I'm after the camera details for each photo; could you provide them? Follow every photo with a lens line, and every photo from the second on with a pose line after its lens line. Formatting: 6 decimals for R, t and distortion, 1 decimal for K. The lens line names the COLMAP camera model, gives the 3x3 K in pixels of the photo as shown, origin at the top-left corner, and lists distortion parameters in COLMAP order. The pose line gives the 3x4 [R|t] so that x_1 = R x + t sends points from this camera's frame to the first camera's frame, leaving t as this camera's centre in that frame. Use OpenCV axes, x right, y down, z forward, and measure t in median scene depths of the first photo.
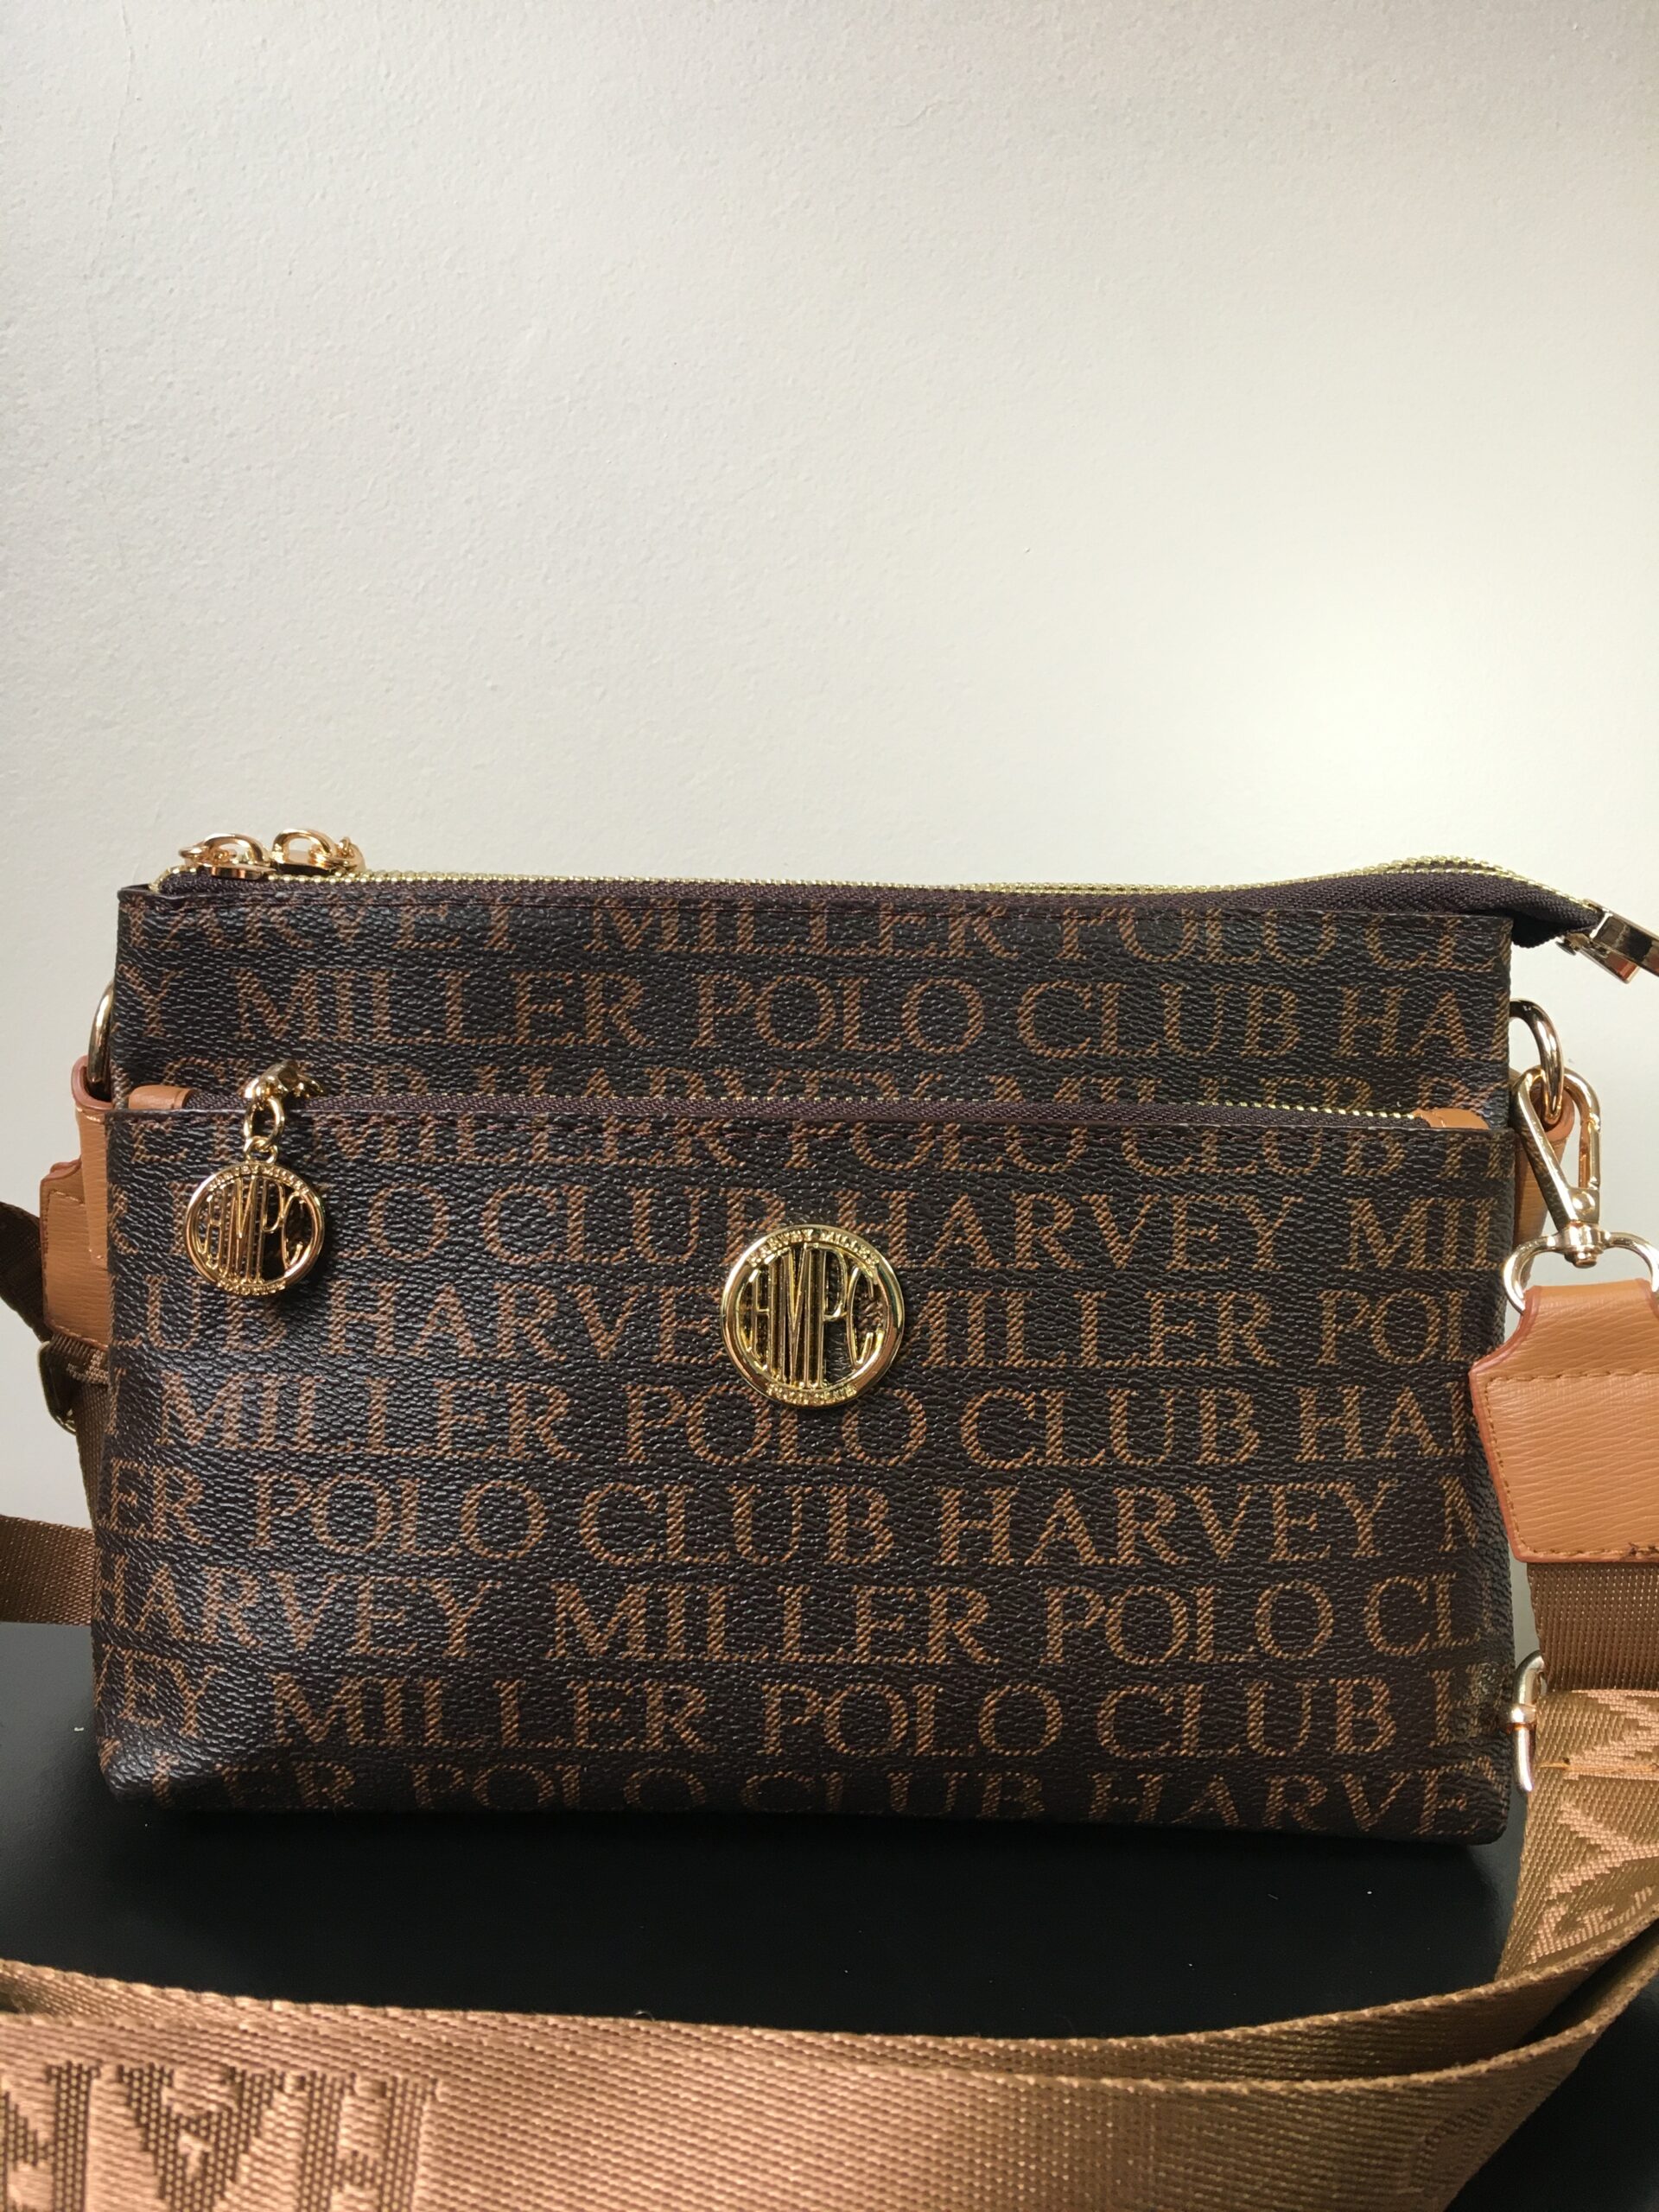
lens RADIAL K [[1949.0, 0, 790.9], [0, 1949.0, 1098.2], [0, 0, 1]] dist [0.060224, -0.101541]
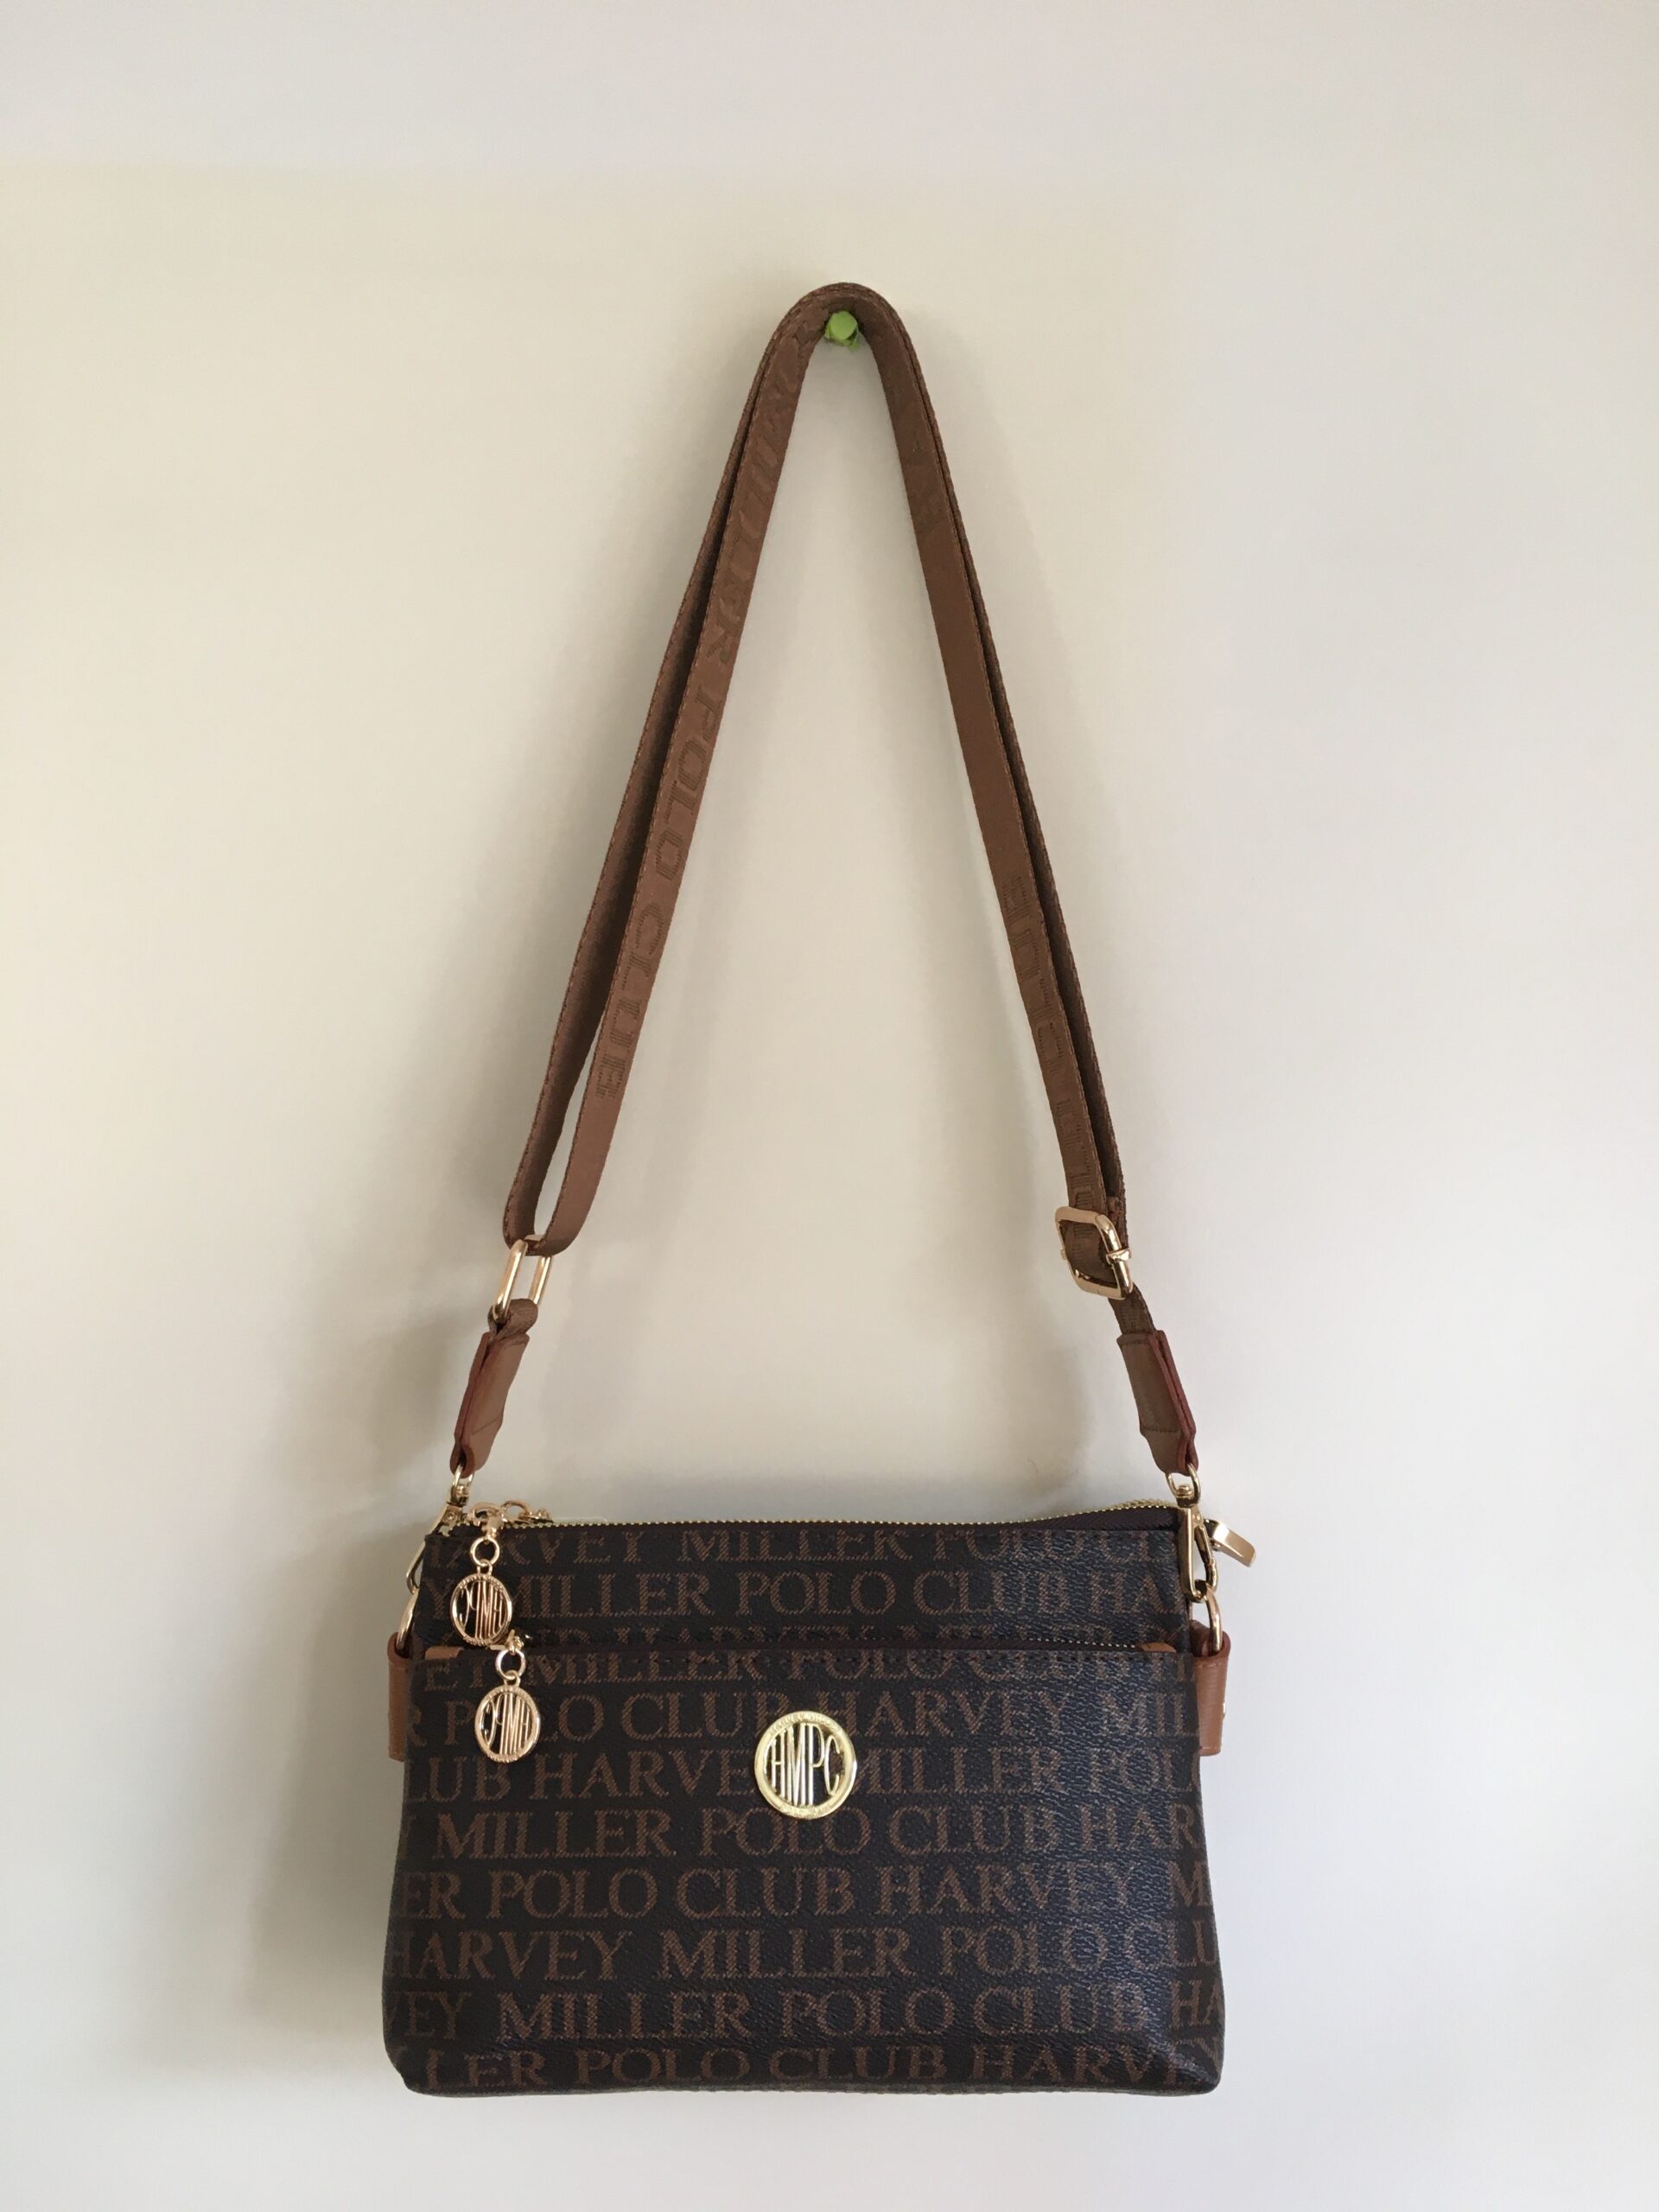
lens RADIAL K [[1949.0, 0, 825.6], [0, 1949.0, 1039.8], [0, 0, 1]] dist [0.060224, -0.101541]
pose [[0.999495, -0.017891, 0.026248, -0.005714], [0.025989, 0.935689, -0.351868, 0.121950], [-0.018264, 0.352373, 0.935681, -0.935371]]
